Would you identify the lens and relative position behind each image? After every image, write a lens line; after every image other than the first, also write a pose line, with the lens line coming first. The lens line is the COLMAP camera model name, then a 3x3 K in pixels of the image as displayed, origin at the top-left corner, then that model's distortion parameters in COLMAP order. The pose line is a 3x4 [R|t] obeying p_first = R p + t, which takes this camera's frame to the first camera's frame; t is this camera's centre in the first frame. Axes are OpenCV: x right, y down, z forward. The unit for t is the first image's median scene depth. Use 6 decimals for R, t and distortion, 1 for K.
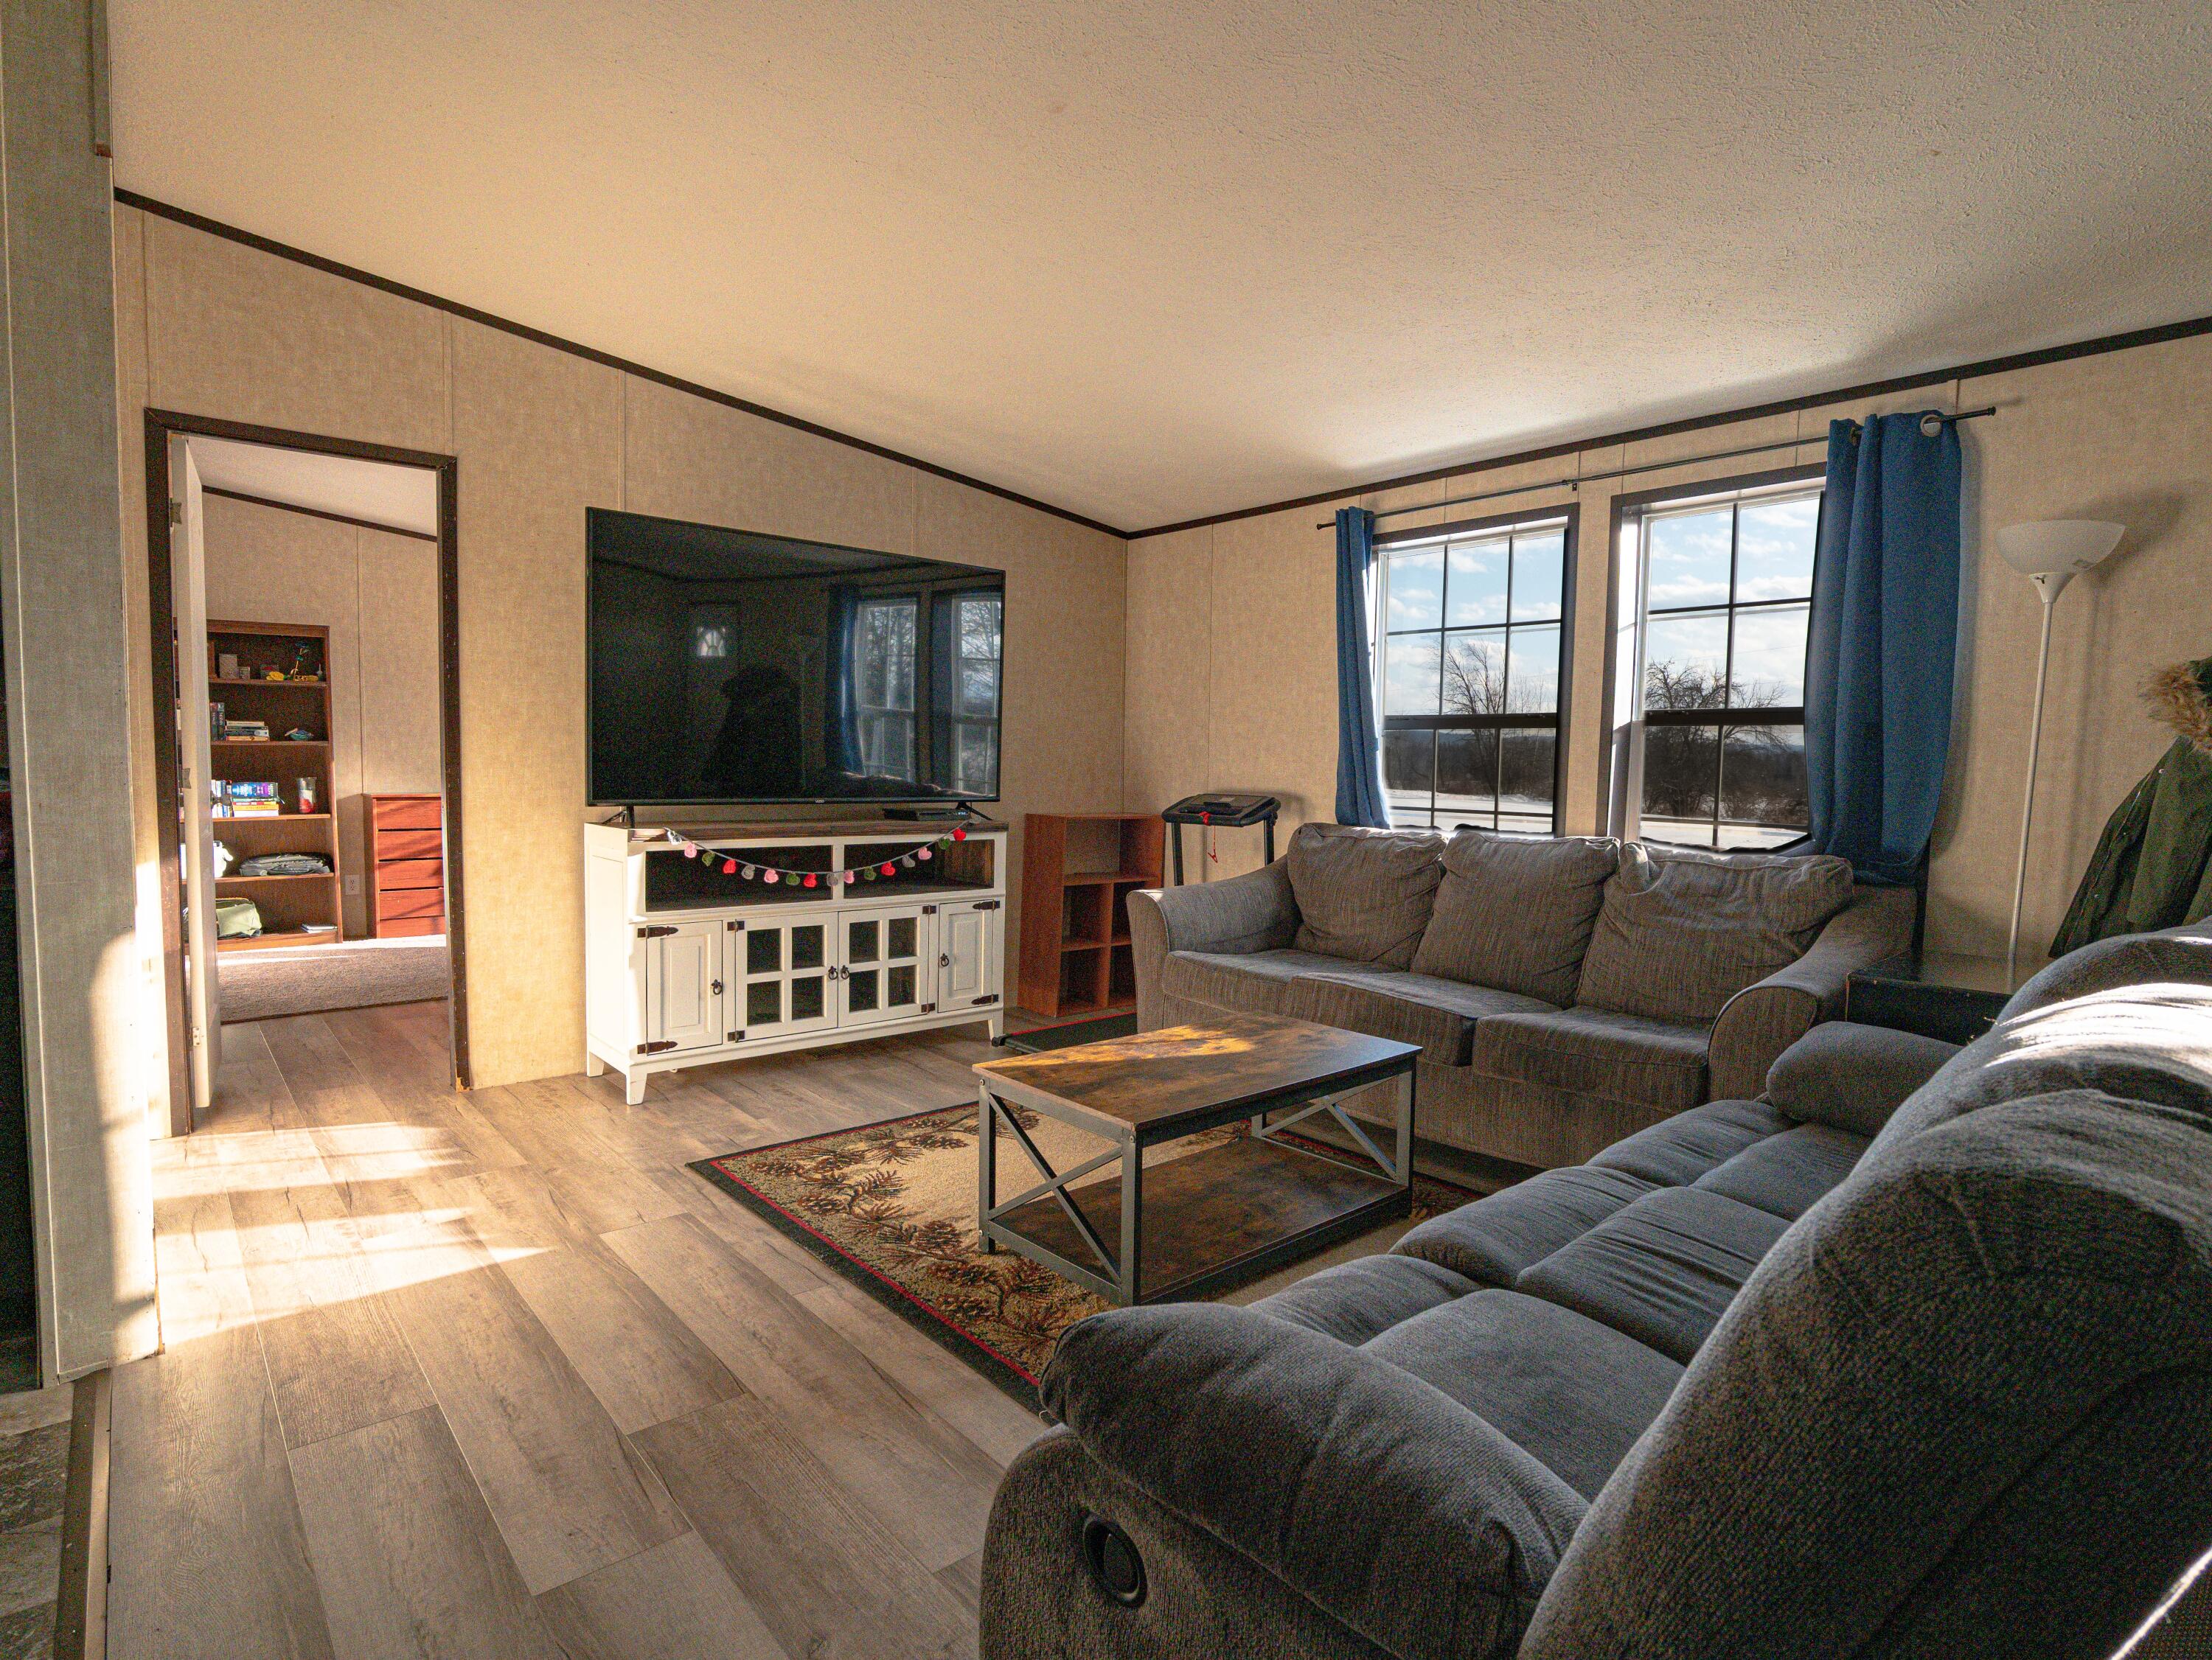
lens RADIAL K [[1173.2, 0, 1106.0], [0, 1173.2, 830.0], [0, 0, 1]] dist [-0.025546, 0.000988]
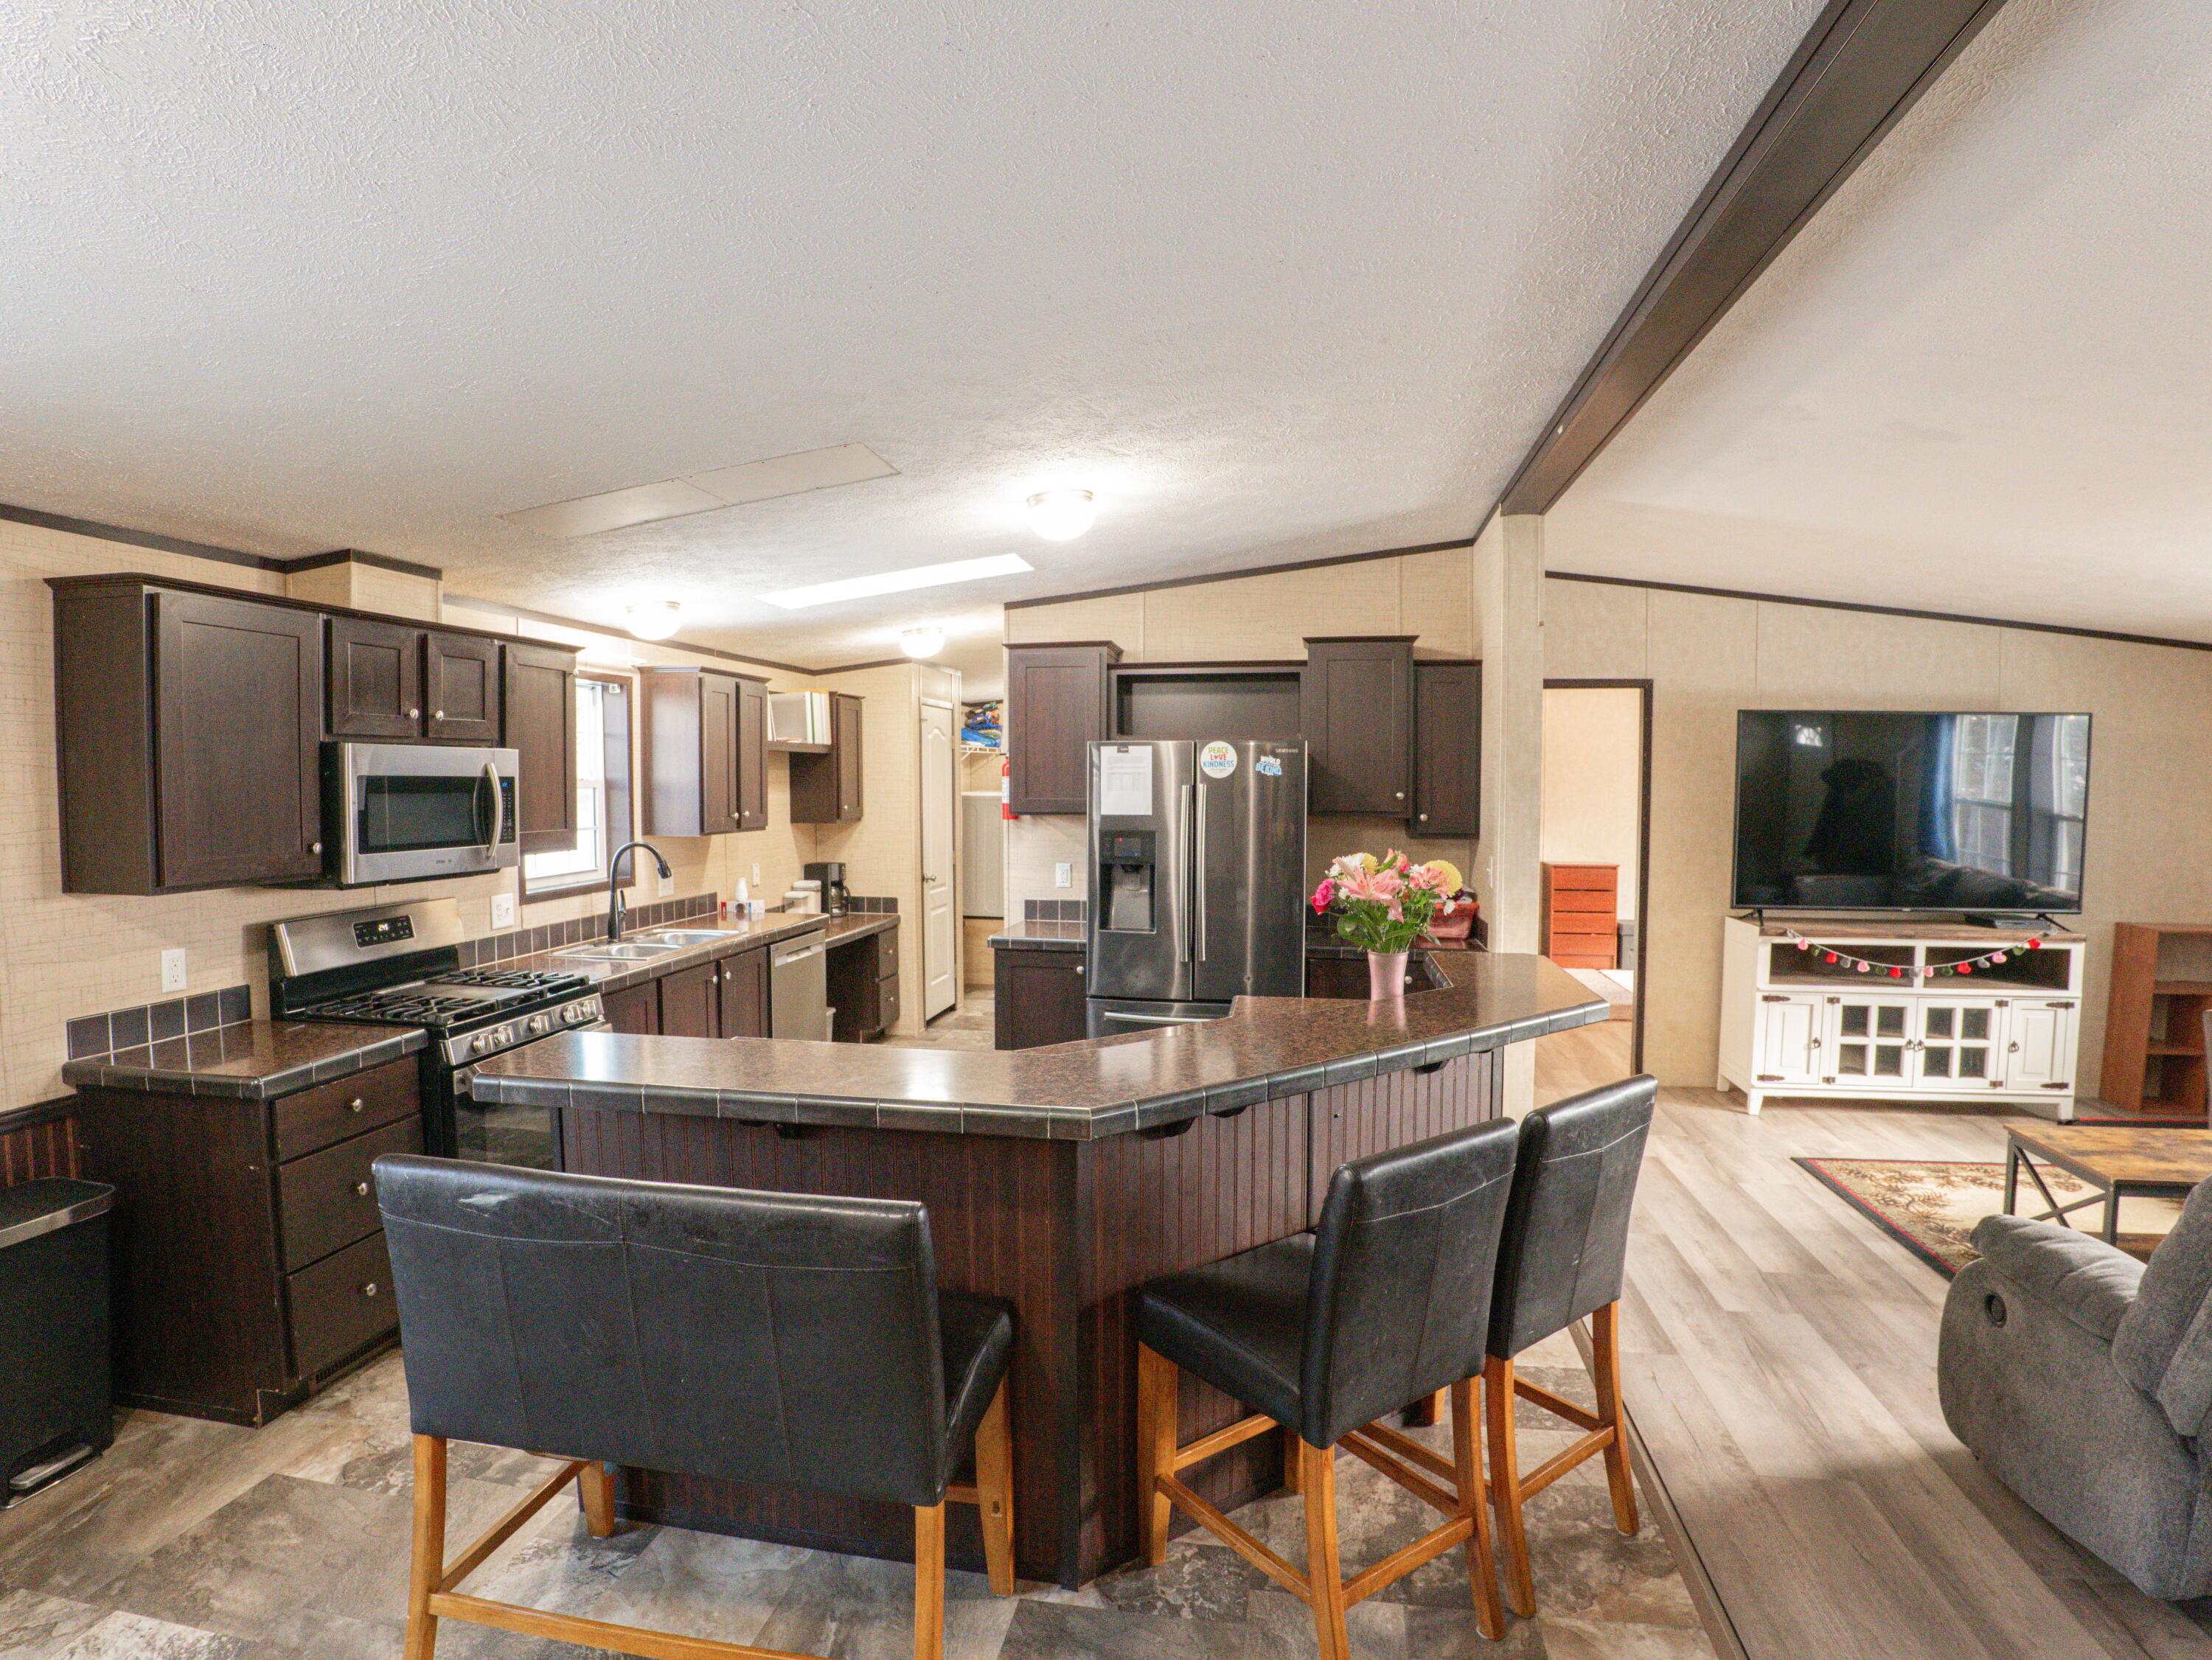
lens RADIAL K [[1179.5, 0, 1106.0], [0, 1179.5, 830.0], [0, 0, 1]] dist [-0.072012, 0.002207]
pose [[0.649662, 0.028336, -0.759695, 0.147449], [-0.043371, 0.999059, 0.000175, -0.083223], [0.758985, 0.032835, 0.650279, -0.543556]]
